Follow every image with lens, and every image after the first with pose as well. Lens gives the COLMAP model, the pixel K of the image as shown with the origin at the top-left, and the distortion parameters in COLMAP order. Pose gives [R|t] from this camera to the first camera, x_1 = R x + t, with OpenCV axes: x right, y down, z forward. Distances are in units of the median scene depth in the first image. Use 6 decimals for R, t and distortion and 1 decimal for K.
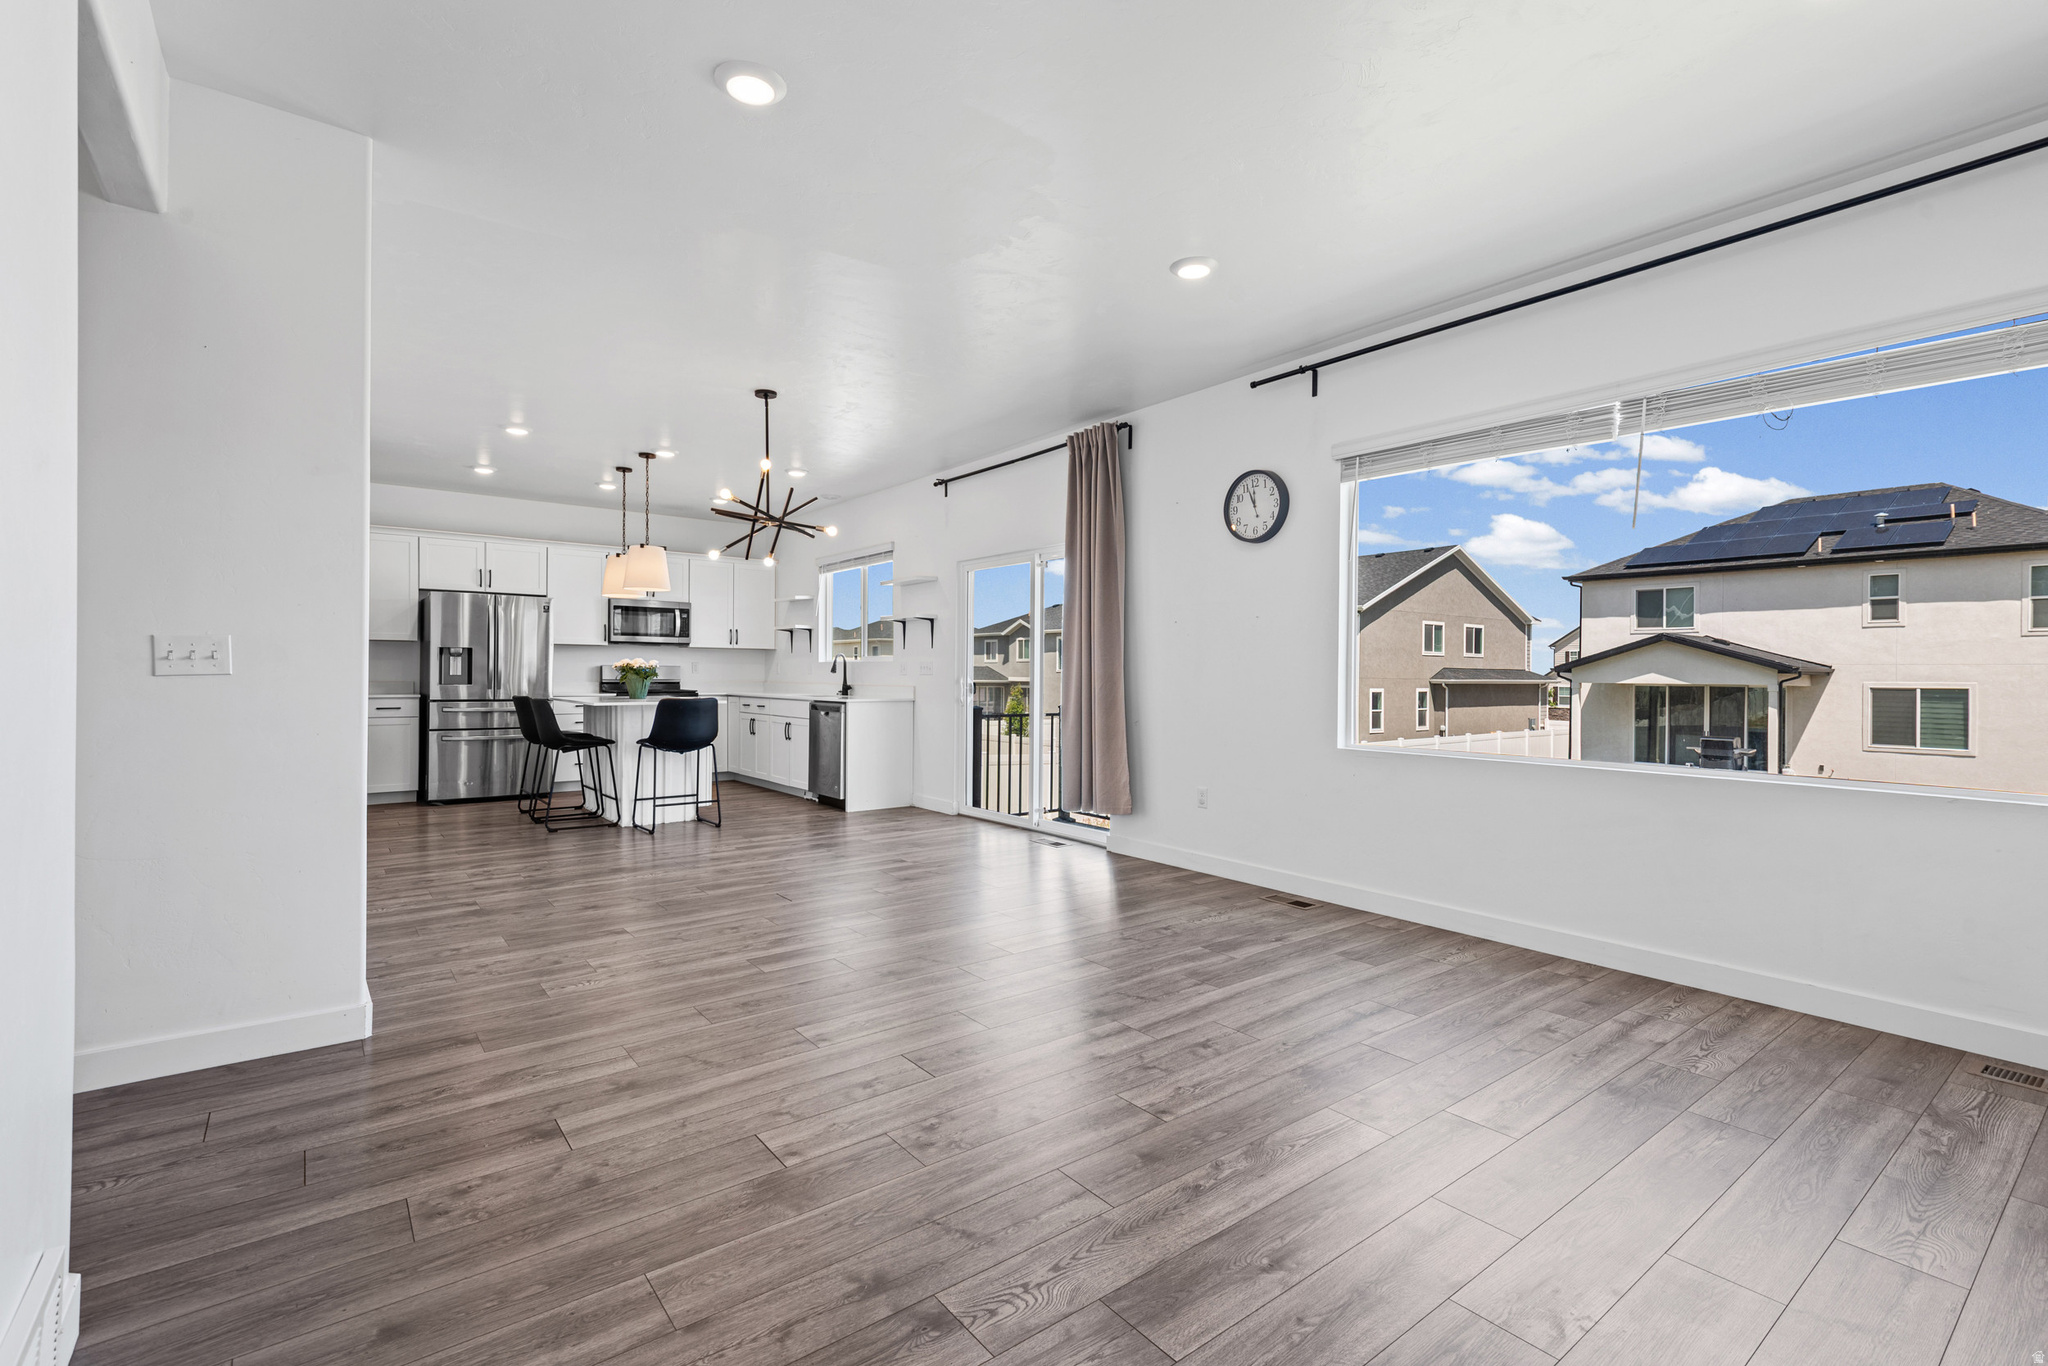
lens RADIAL K [[923.2, 0, 1045.3], [0, 923.2, 676.5], [0, 0, 1]] dist [0.028031, -0.011868]
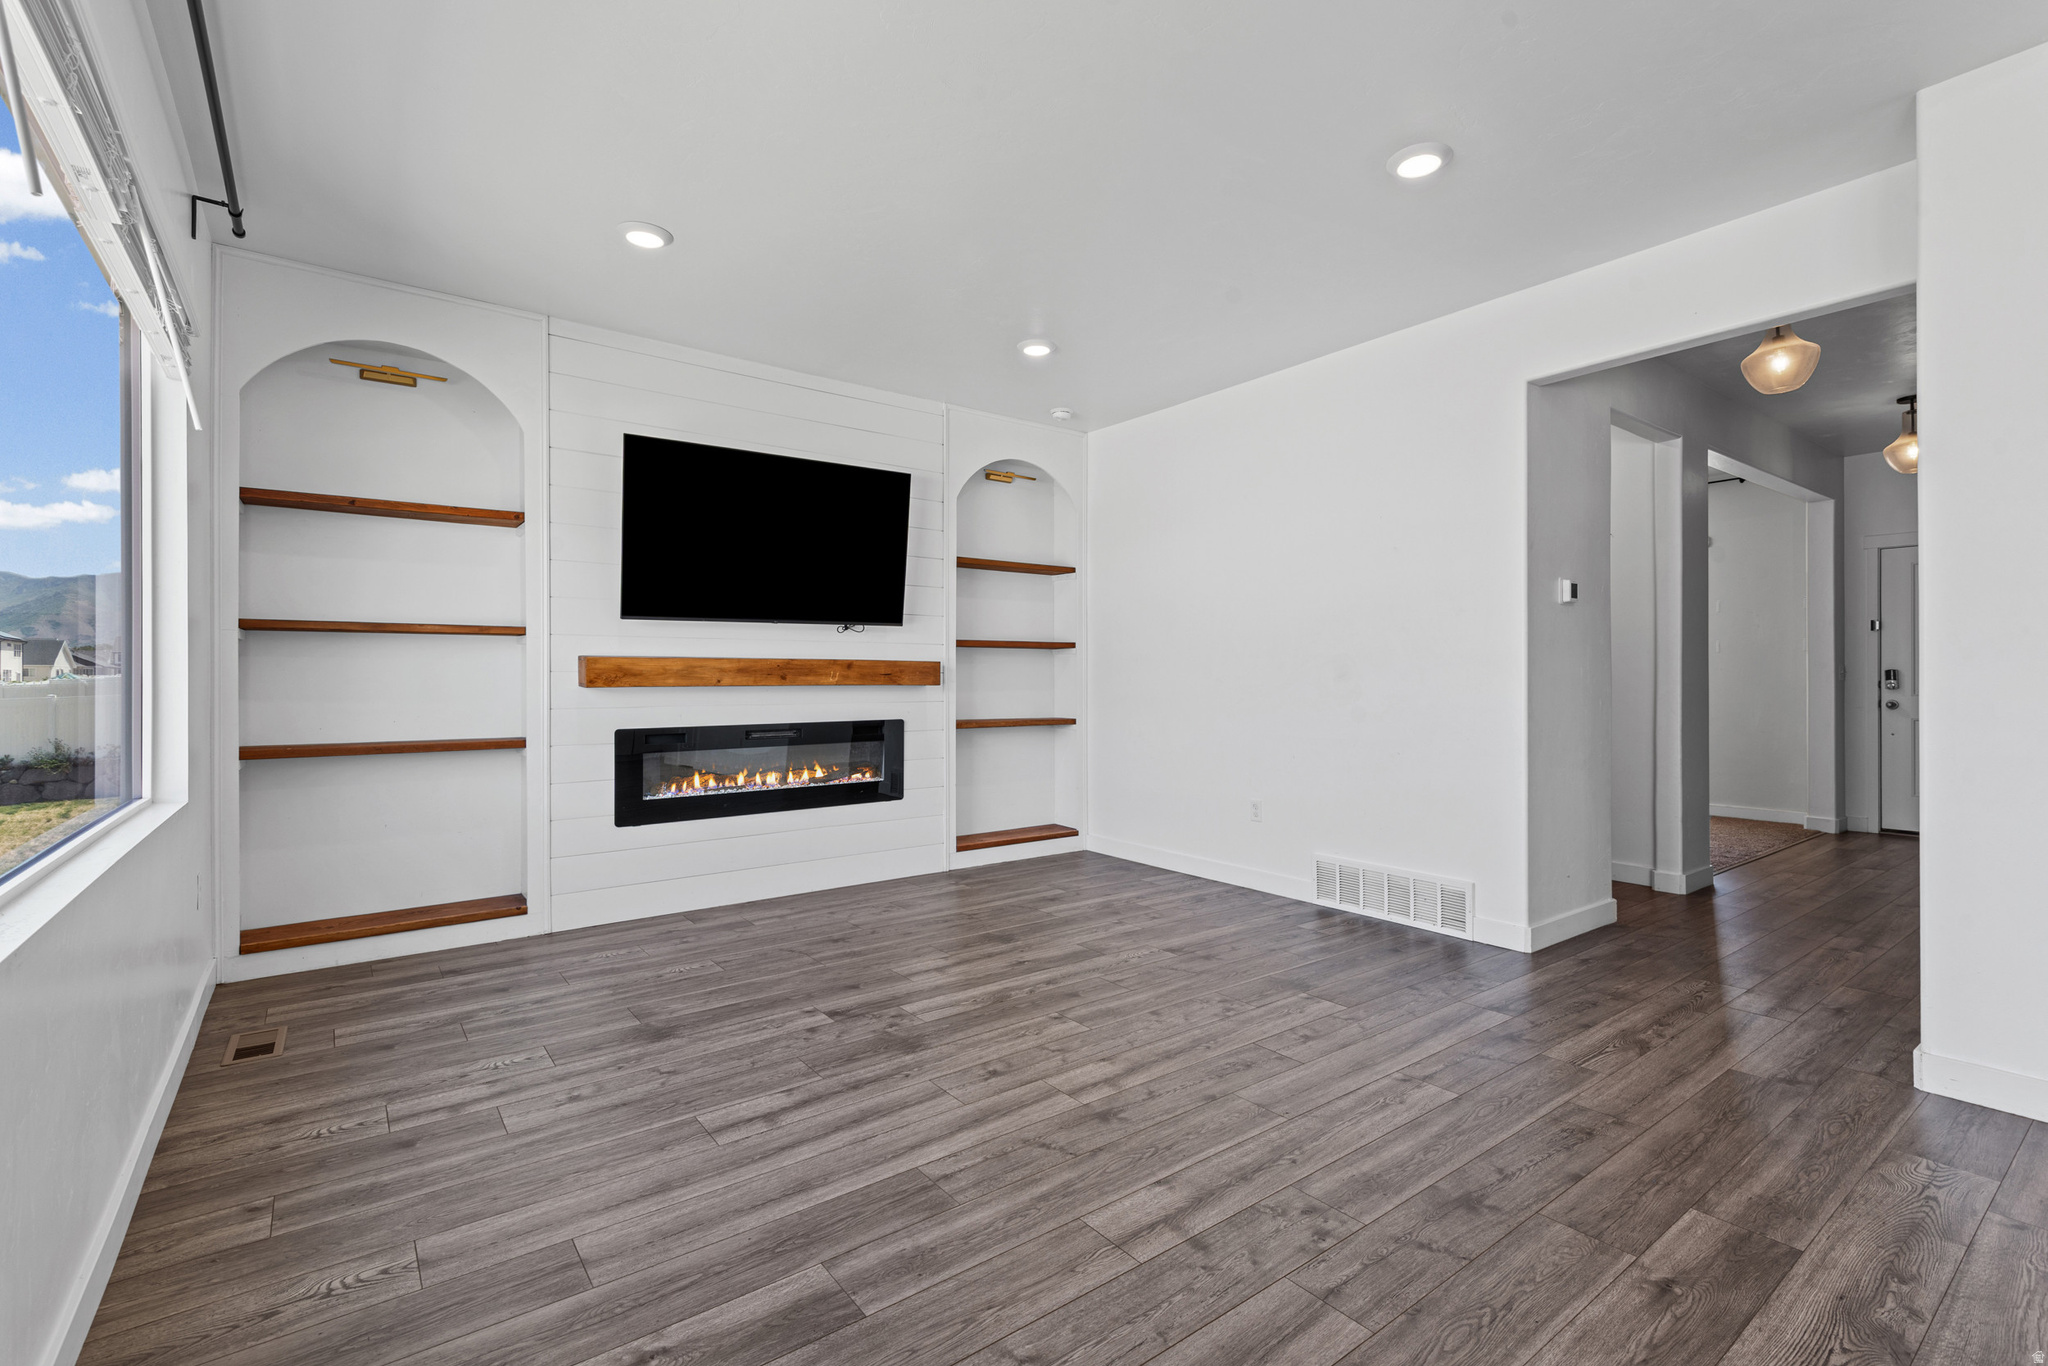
lens RADIAL K [[923.2, 0, 1030.2], [0, 923.2, 676.8], [0, 0, 1]] dist [0.028031, -0.011868]
pose [[-0.999608, -0.004717, 0.027615, 0.042952], [-0.004736, 0.999989, -0.000619, -0.002557], [-0.027611, -0.000749, -0.999618, 0.760209]]
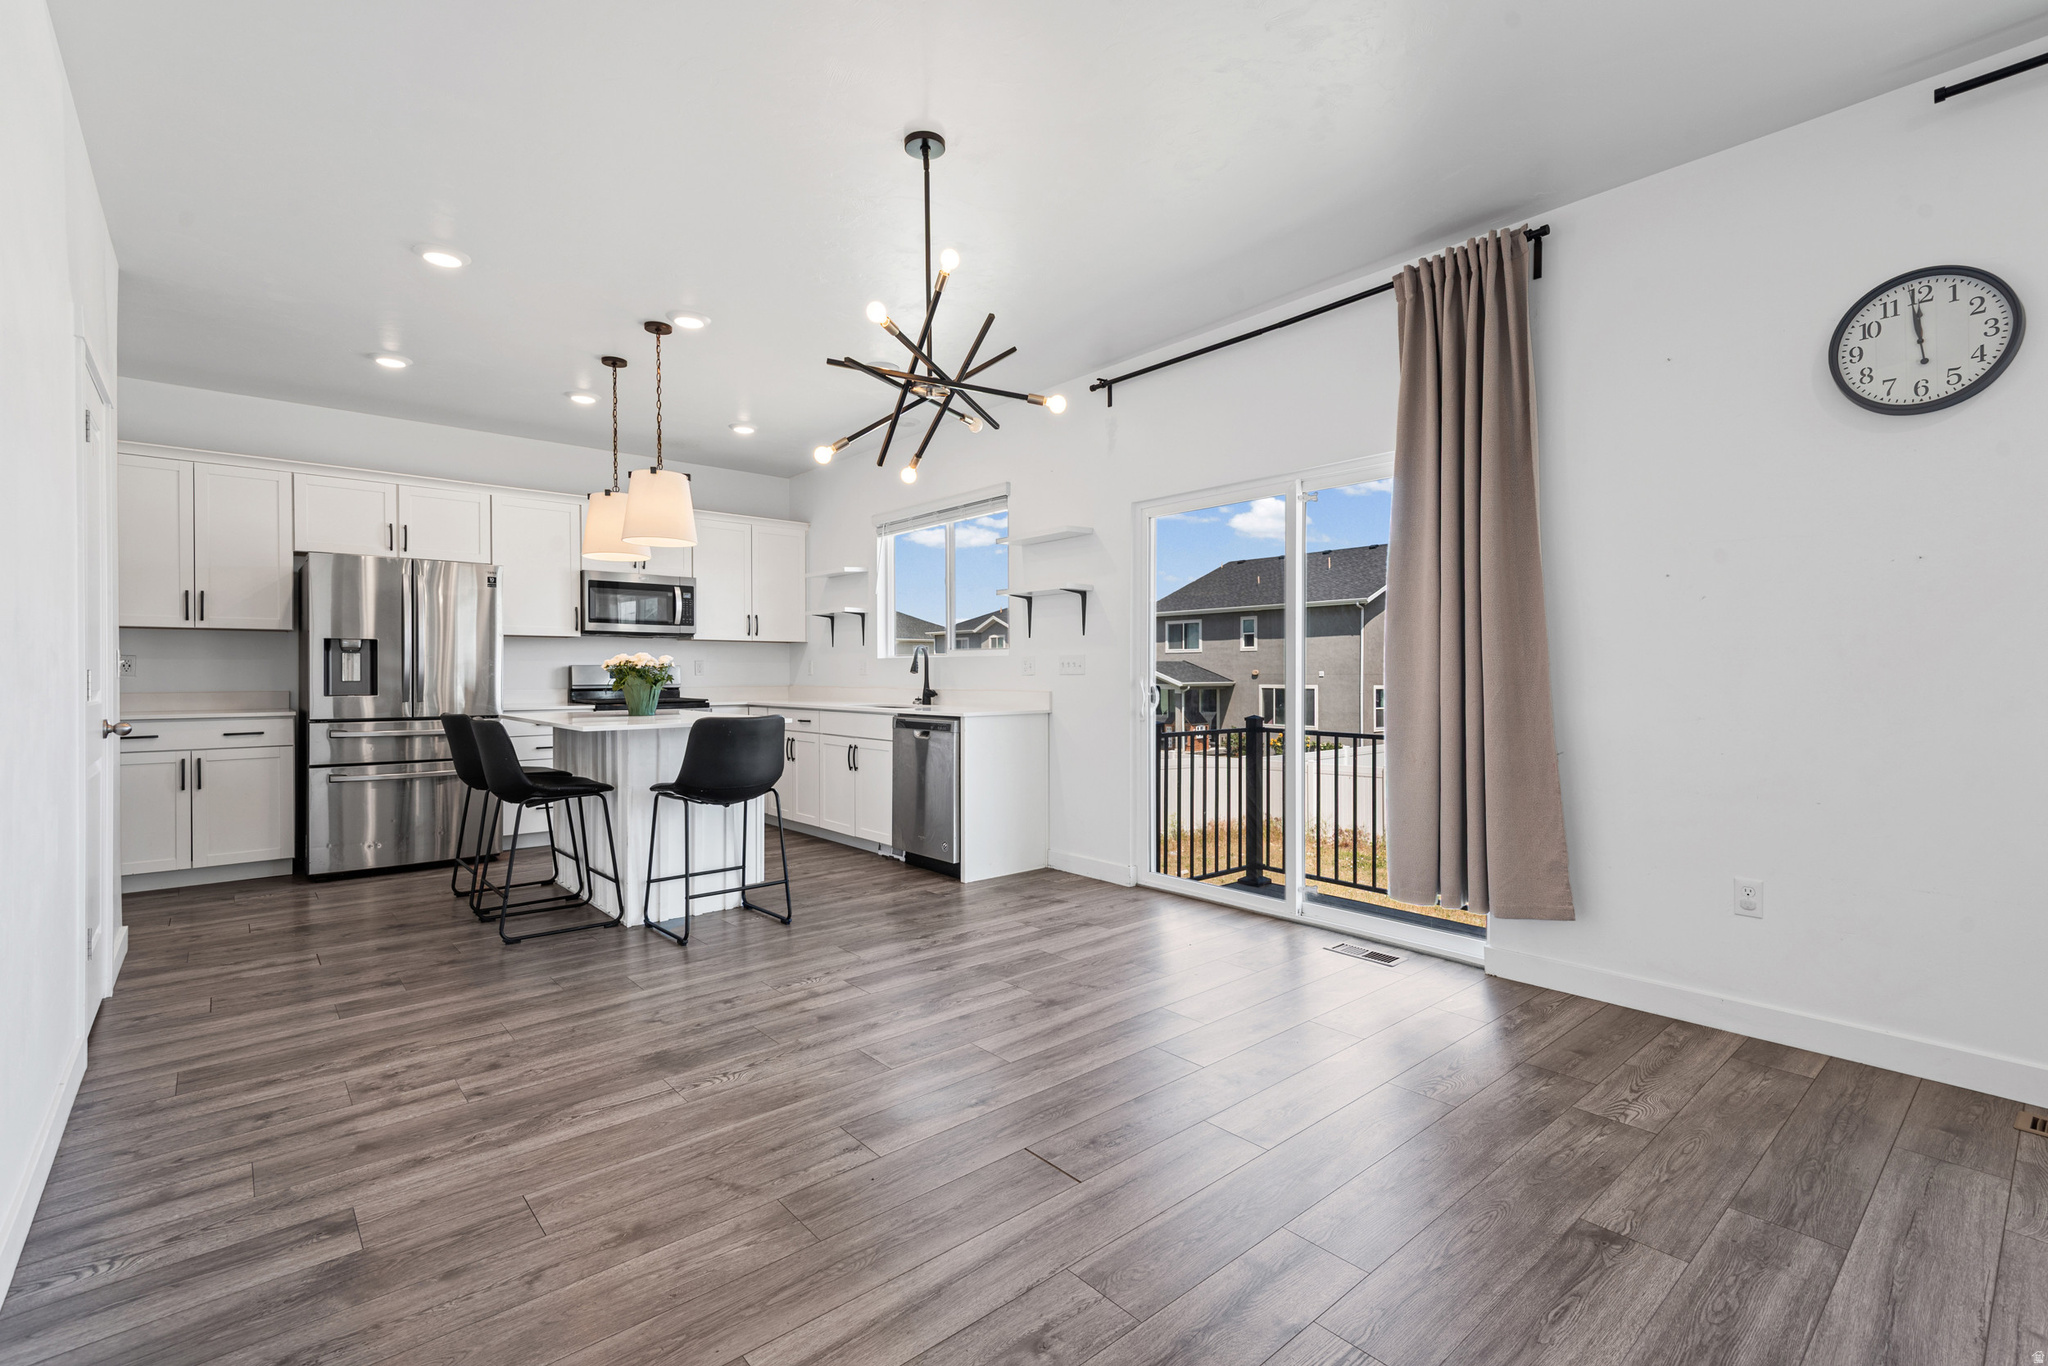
lens RADIAL K [[923.2, 0, 1040.8], [0, 923.2, 678.7], [0, 0, 1]] dist [0.028031, -0.011868]
pose [[0.998695, -0.008706, 0.050320, -0.196433], [0.008515, 0.999956, 0.004011, -0.002179], [-0.050353, -0.003578, 0.998725, 0.345471]]
